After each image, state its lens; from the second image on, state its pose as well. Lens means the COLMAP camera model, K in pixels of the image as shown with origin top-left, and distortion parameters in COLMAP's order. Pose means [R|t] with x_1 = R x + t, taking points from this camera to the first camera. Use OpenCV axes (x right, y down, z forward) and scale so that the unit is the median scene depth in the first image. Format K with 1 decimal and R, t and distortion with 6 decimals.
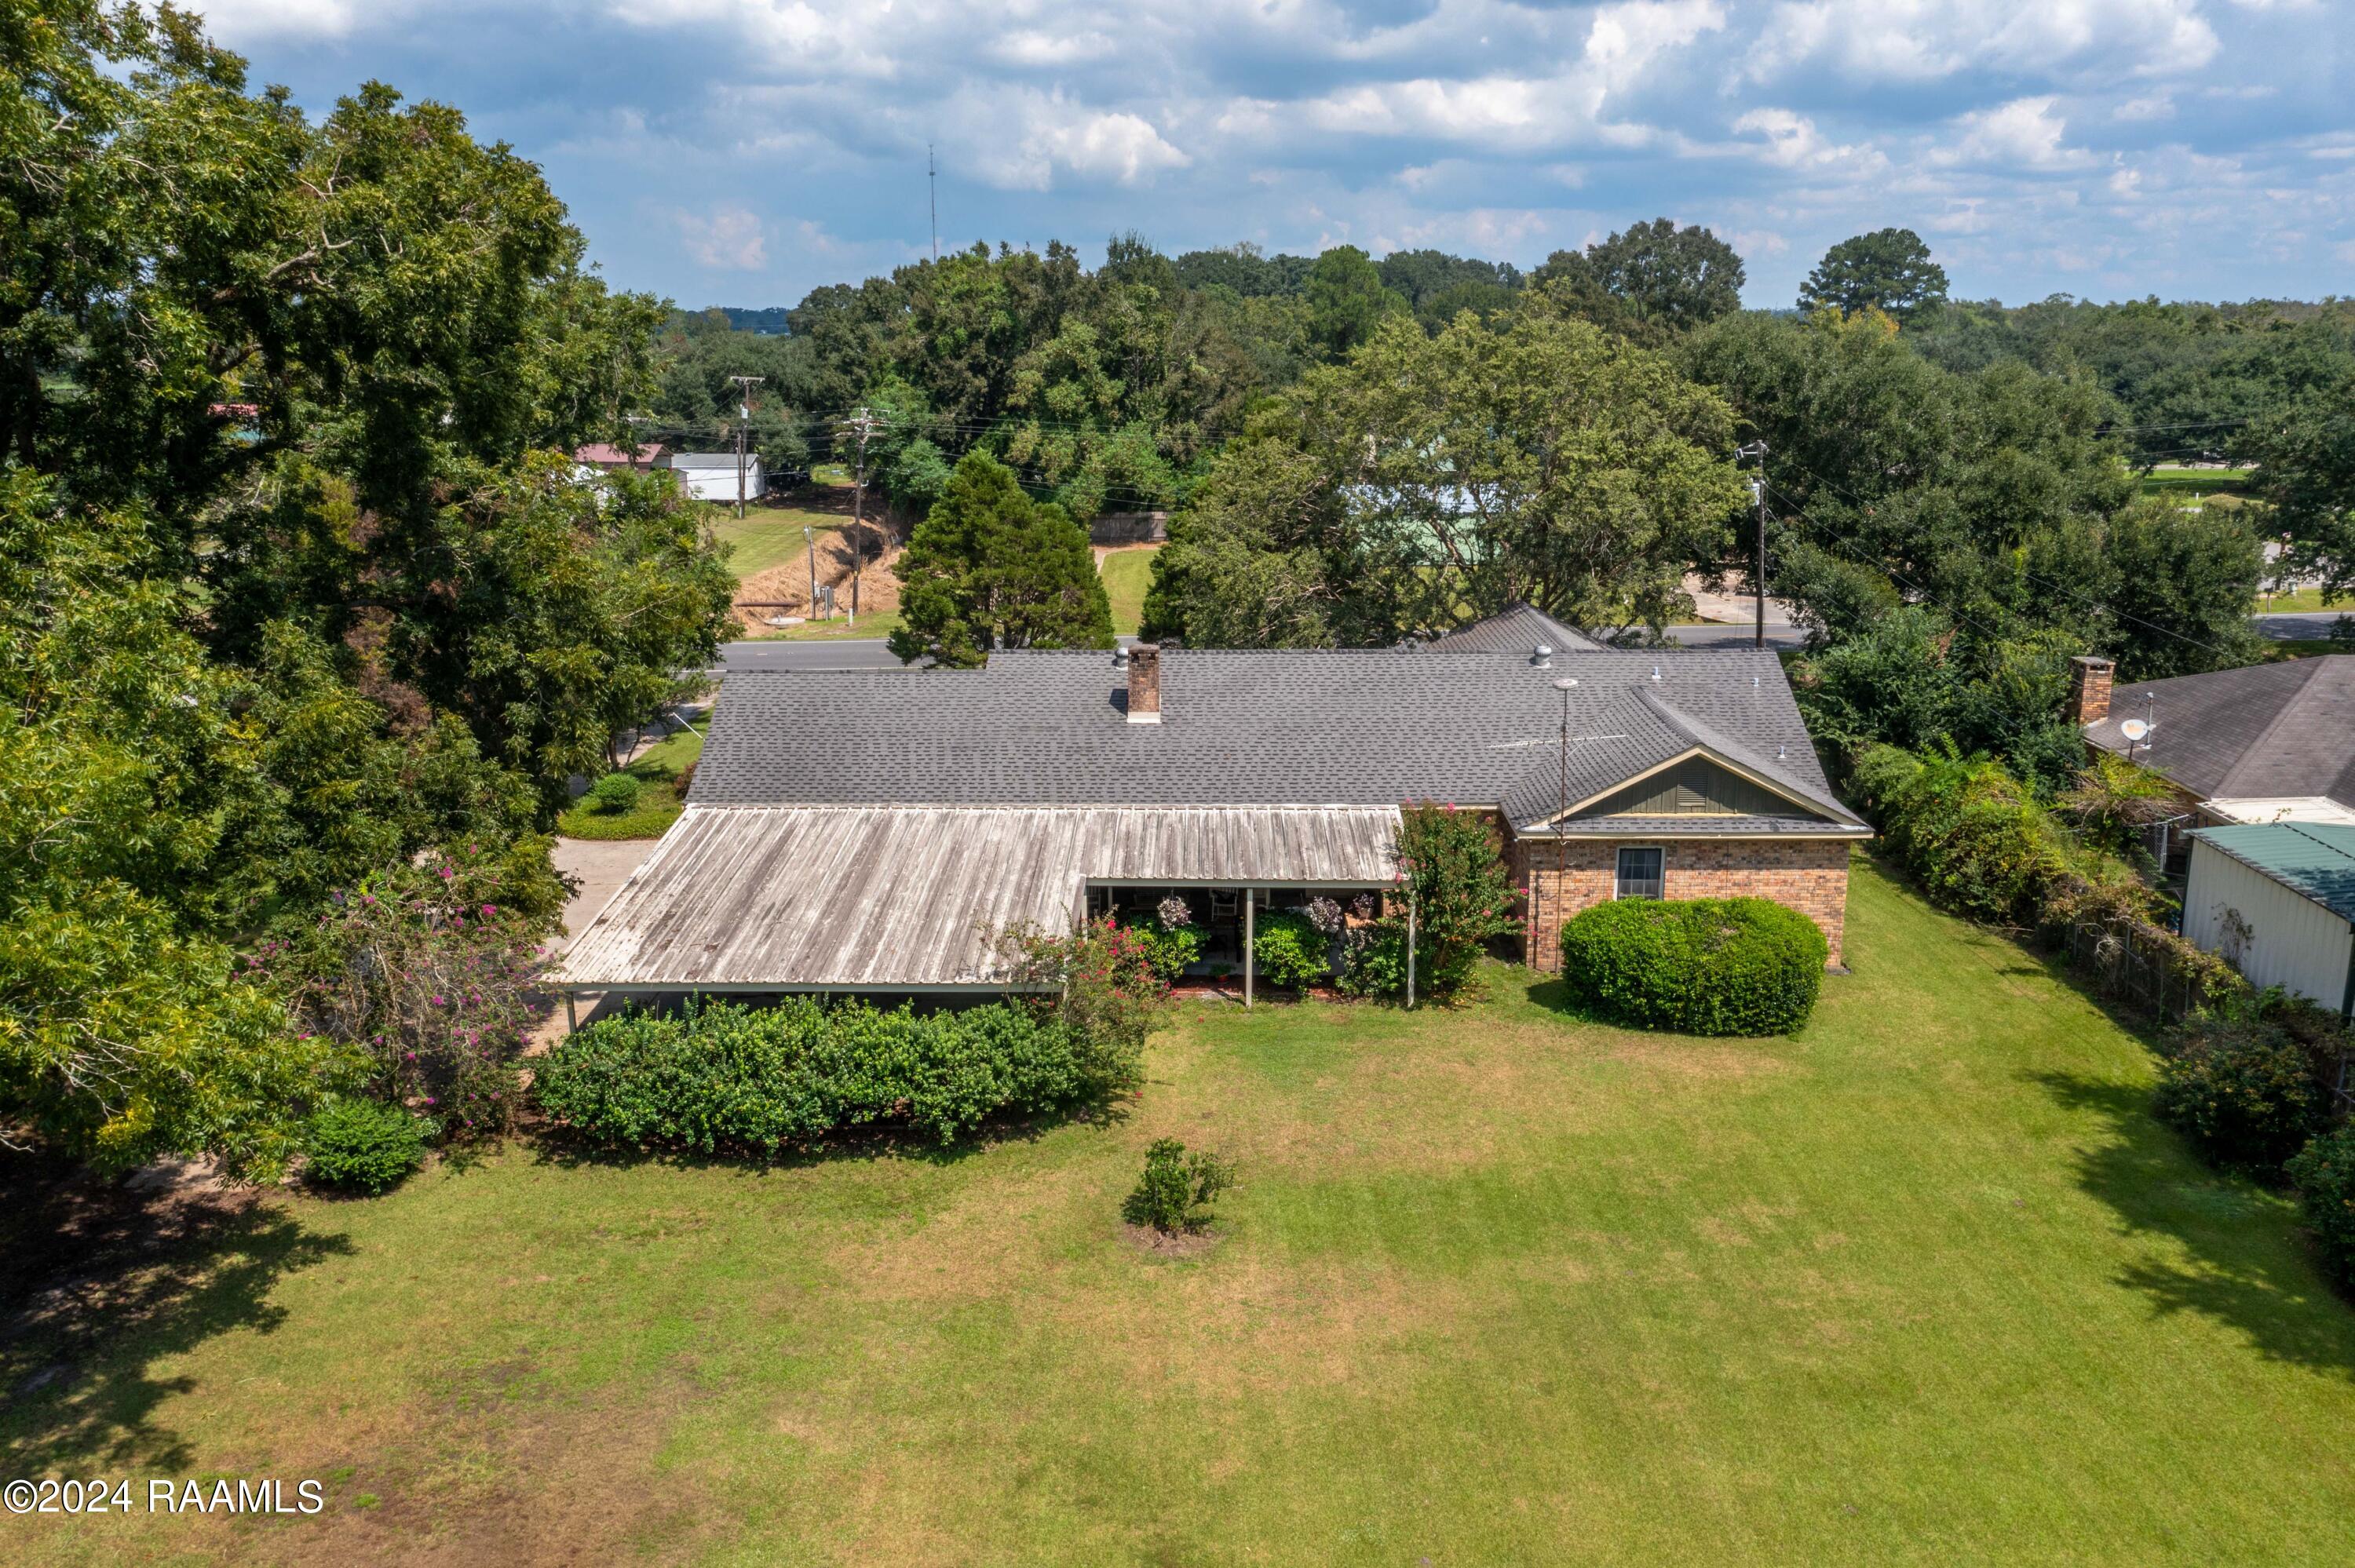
lens RADIAL K [[1864.0, 0, 1174.7], [0, 1864.0, 769.7], [0, 0, 1]] dist [-0.018612, 0.013759]
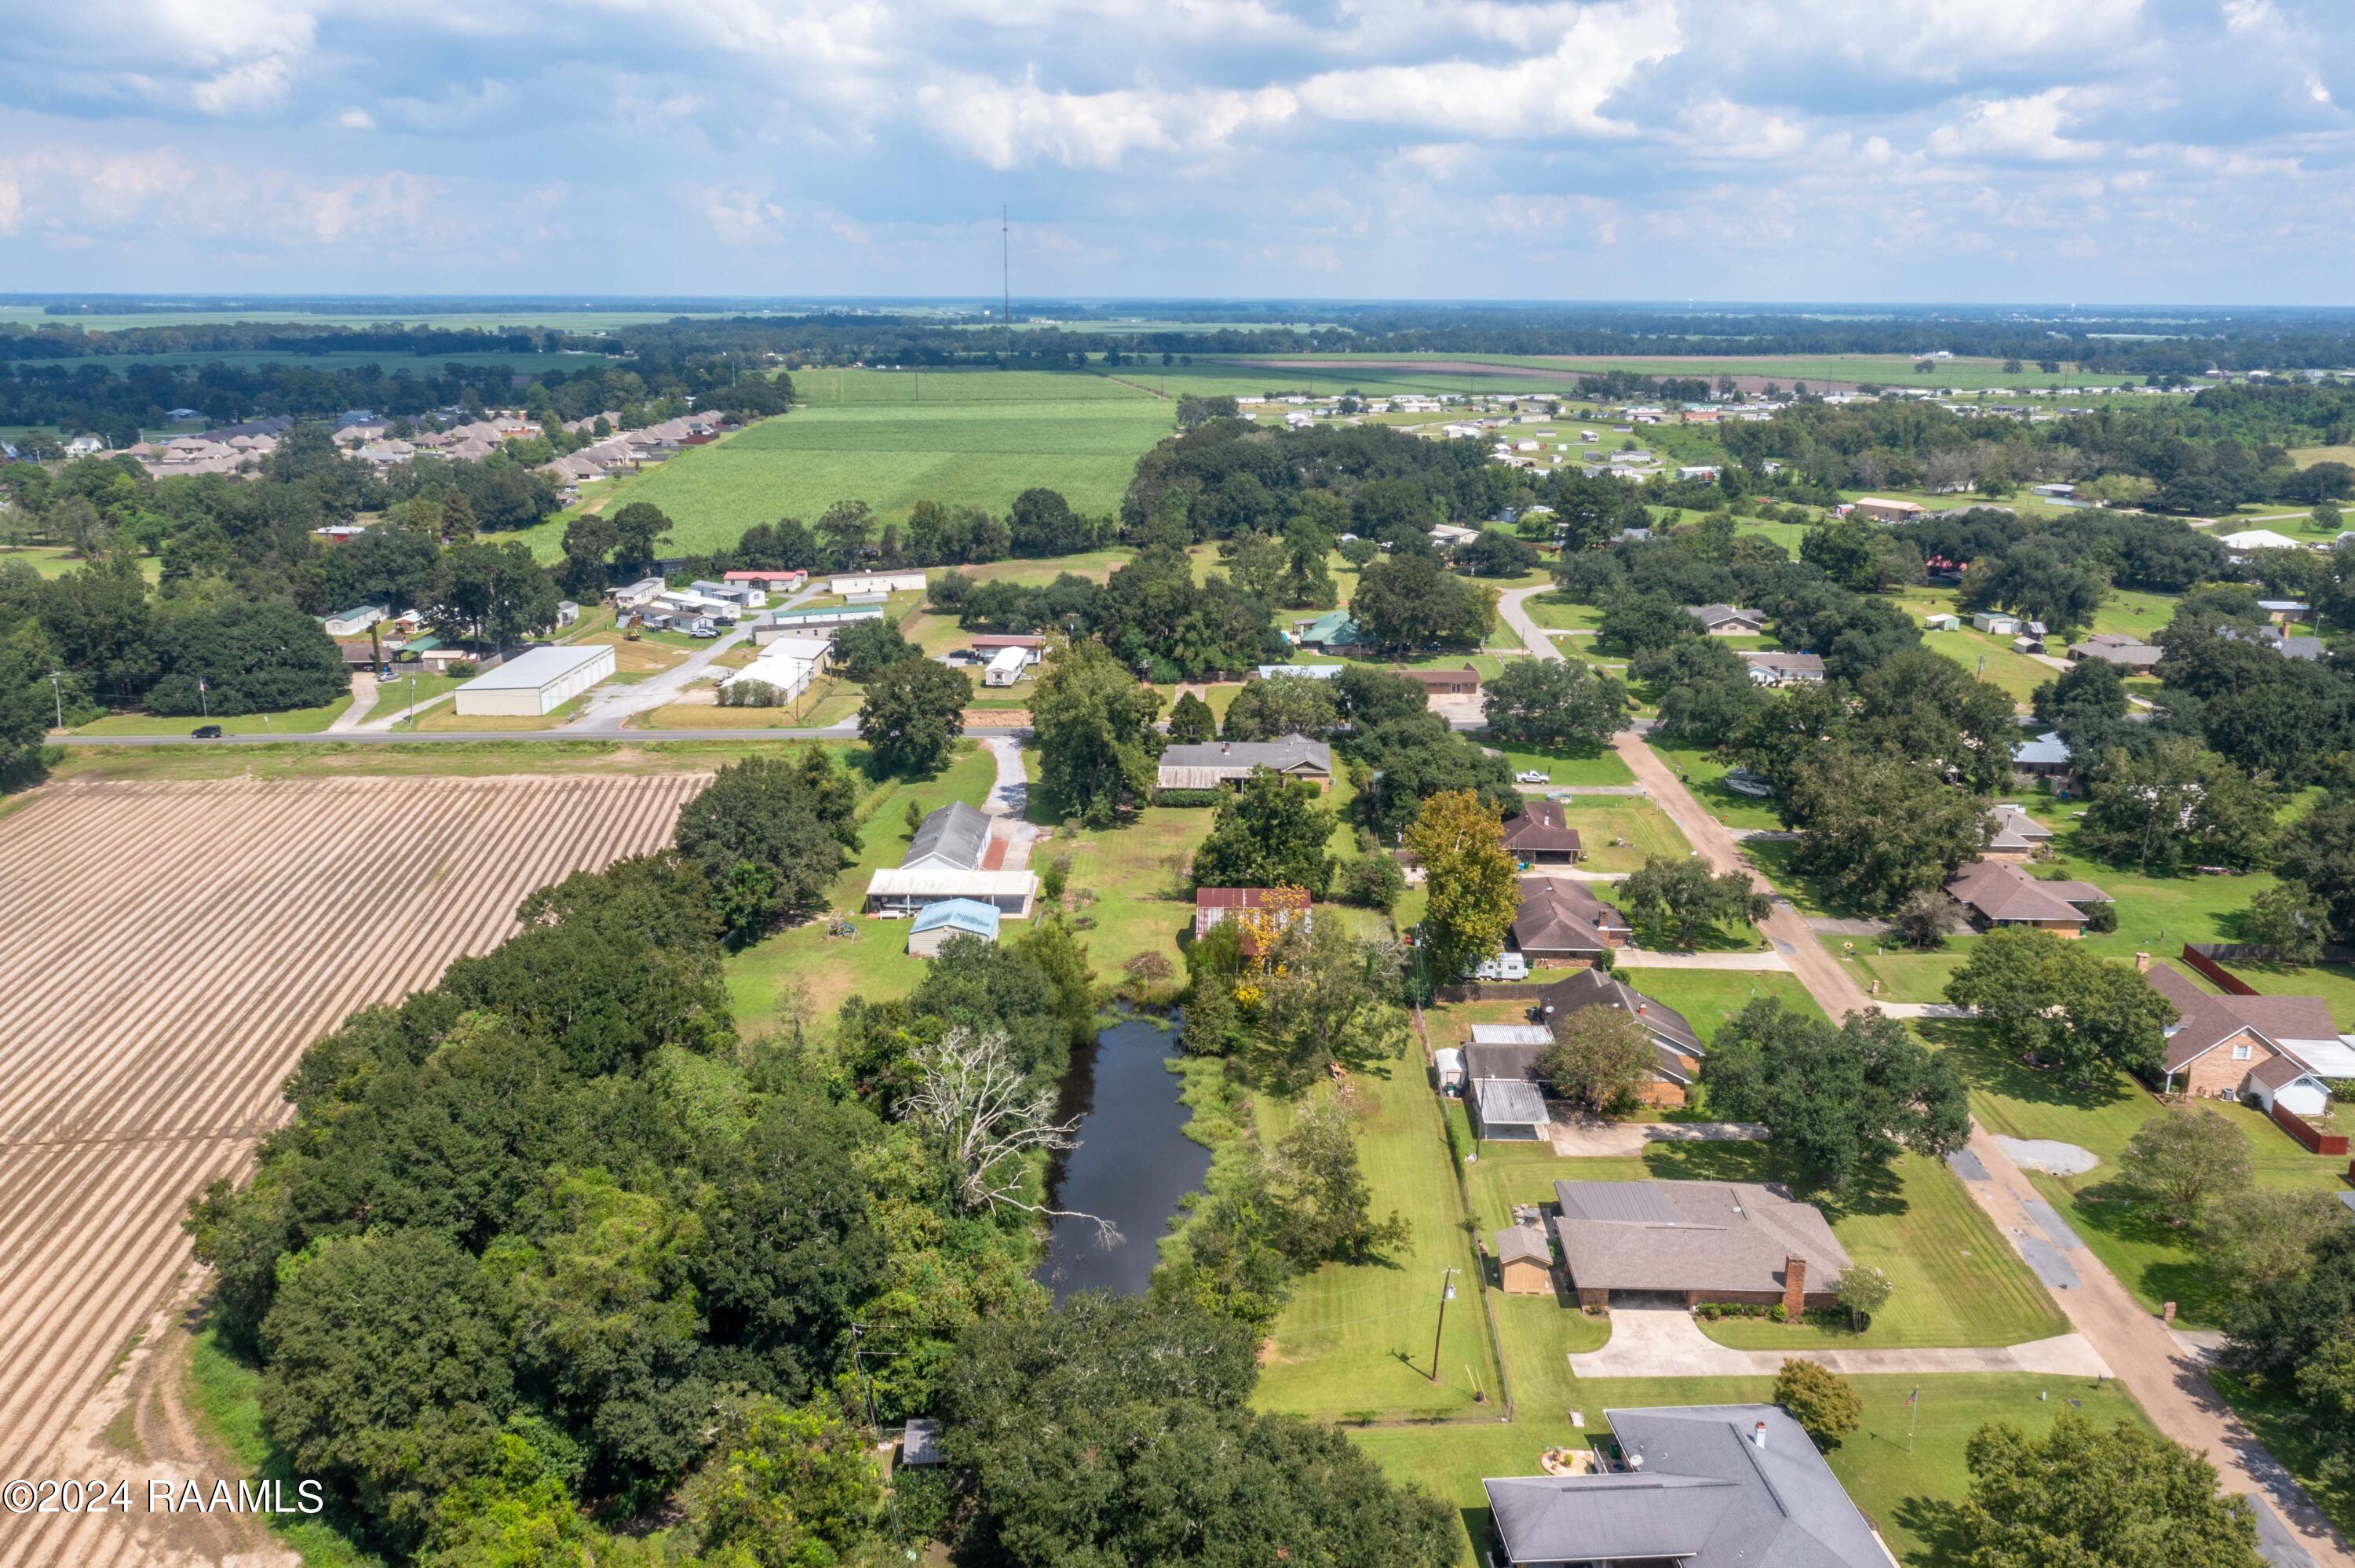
lens RADIAL K [[1864.0, 0, 1174.7], [0, 1864.0, 769.7], [0, 0, 1]] dist [-0.018612, 0.013759]
pose [[0.999798, 0.015320, -0.013002, -0.091617], [-0.015126, 0.999774, 0.014915, -0.052540], [0.013228, -0.014715, 0.999804, -4.363260]]
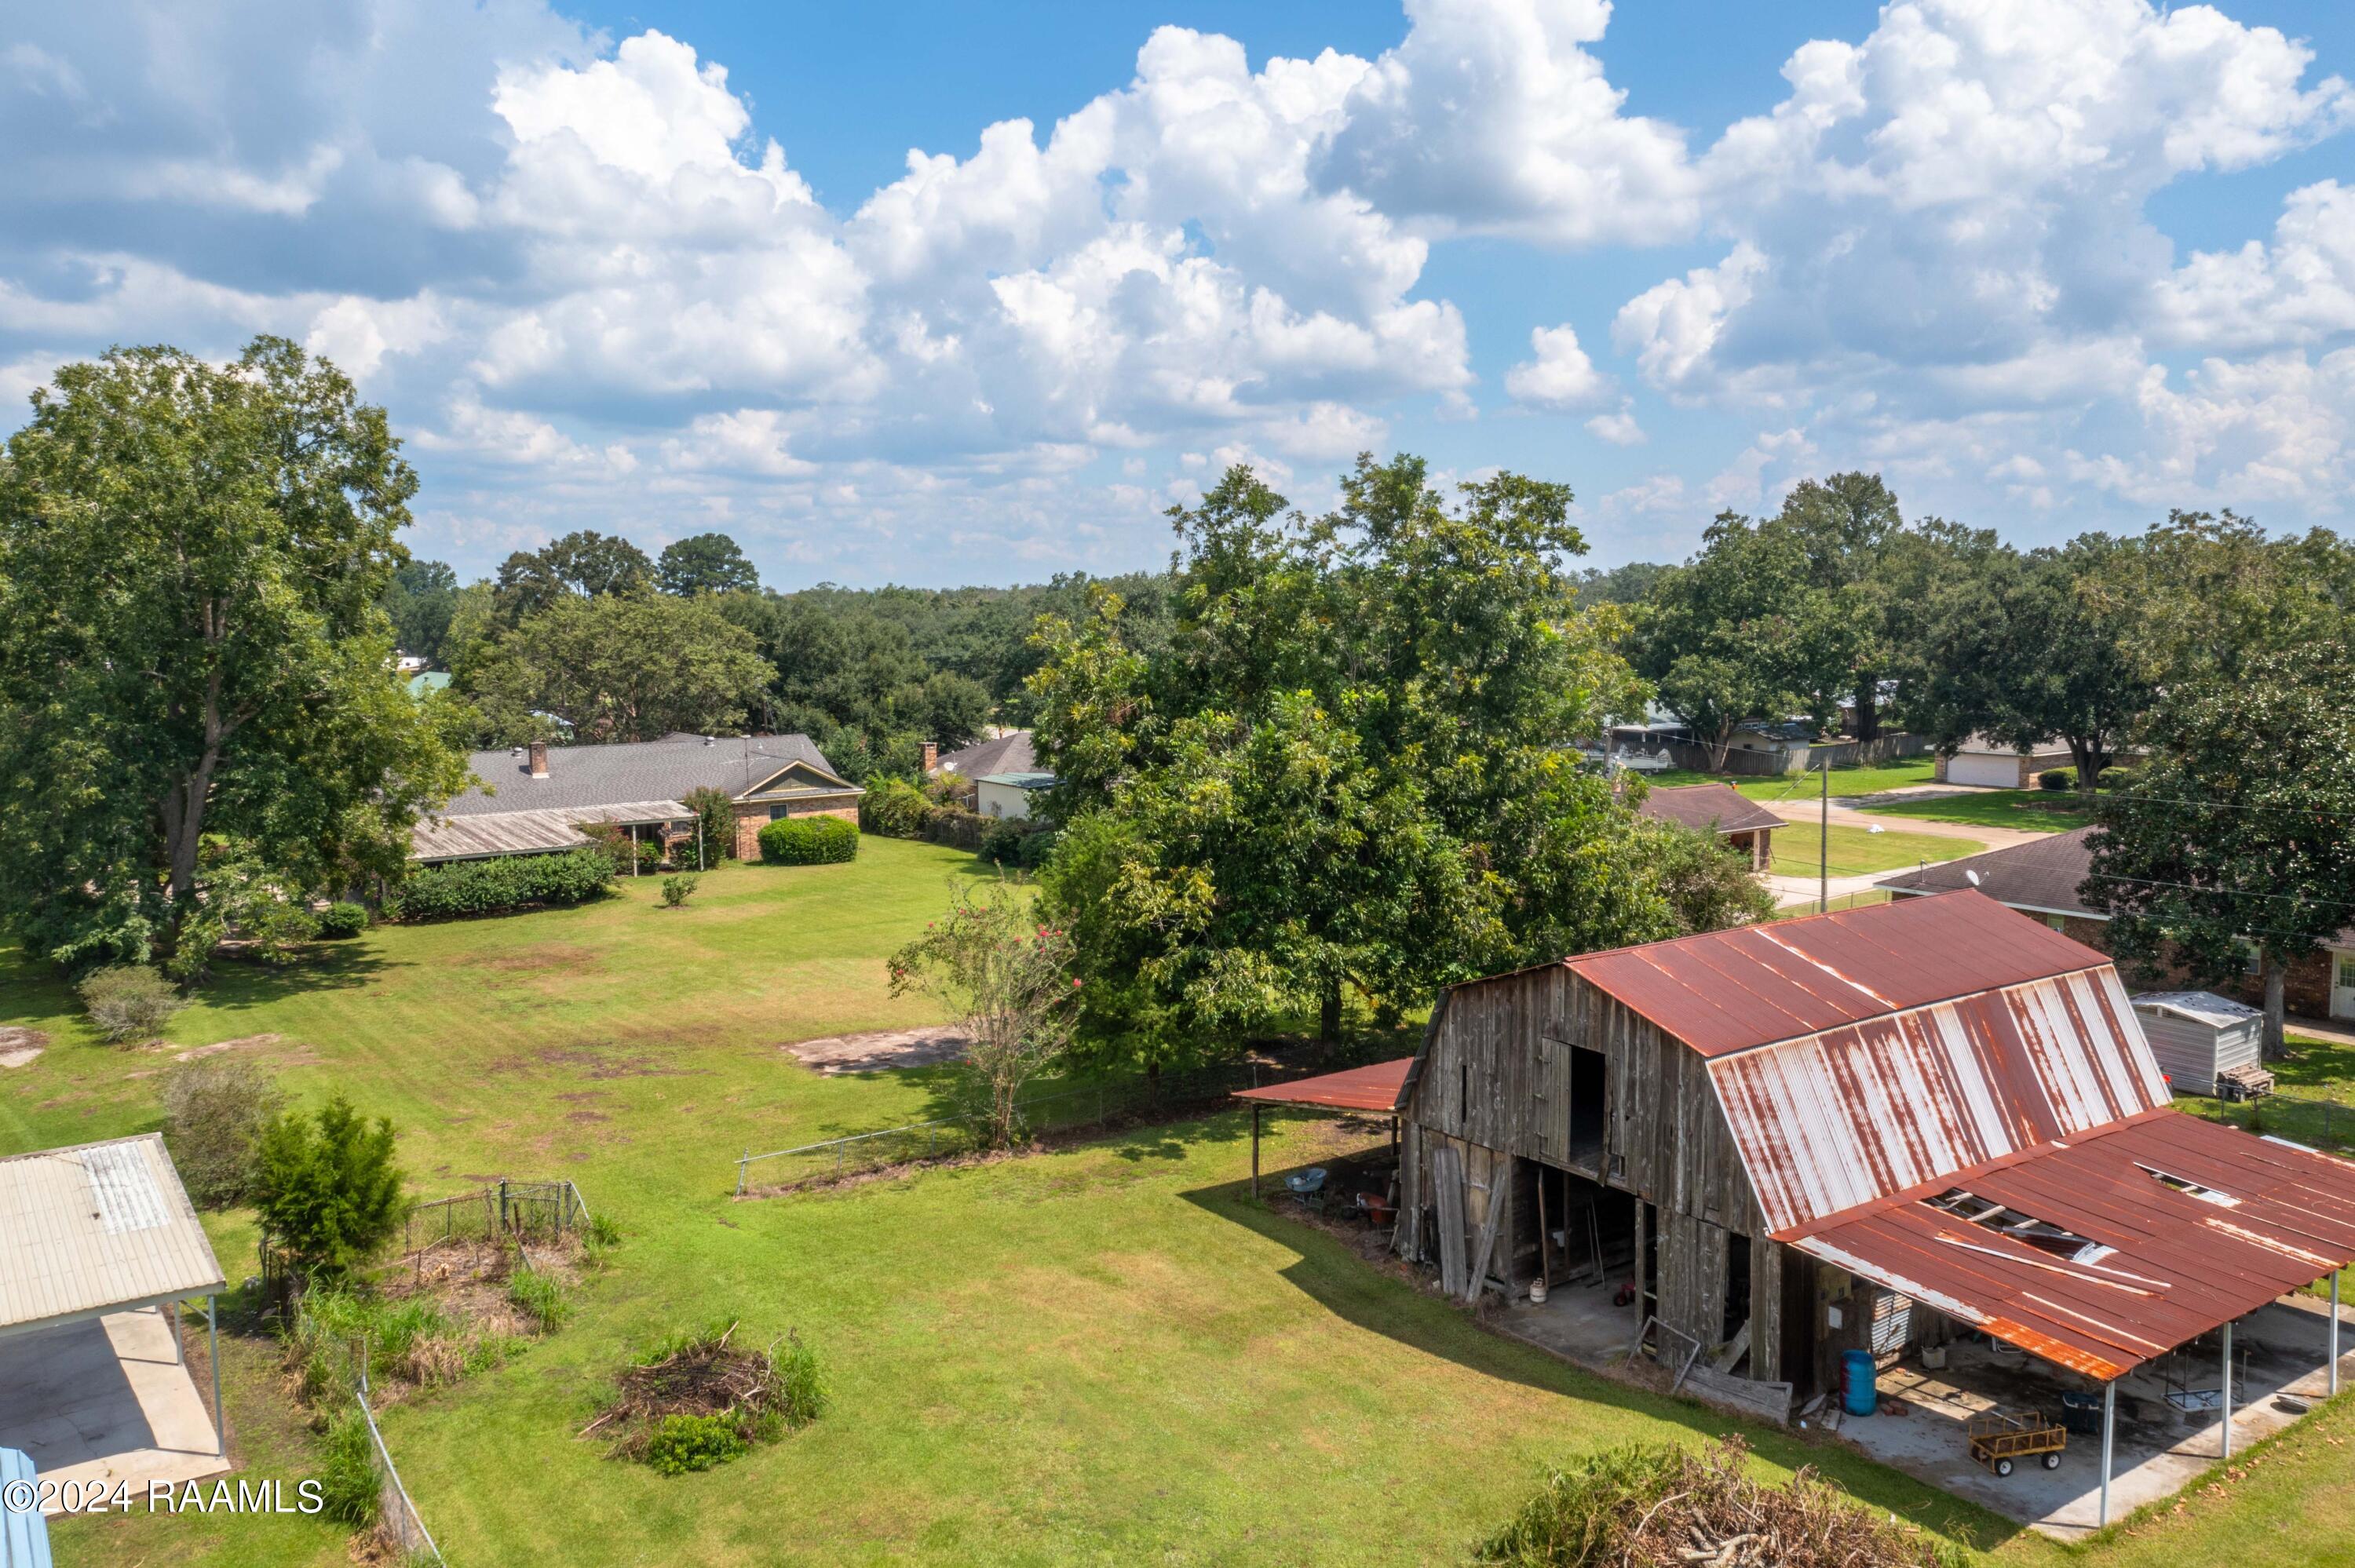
lens RADIAL K [[1864.0, 0, 1174.7], [0, 1864.0, 769.7], [0, 0, 1]] dist [-0.018612, 0.013759]
pose [[0.809872, -0.057586, 0.583773, -0.542556], [0.144612, 0.984055, -0.103551, 0.234968], [-0.568502, 0.168284, 0.805286, -0.912767]]
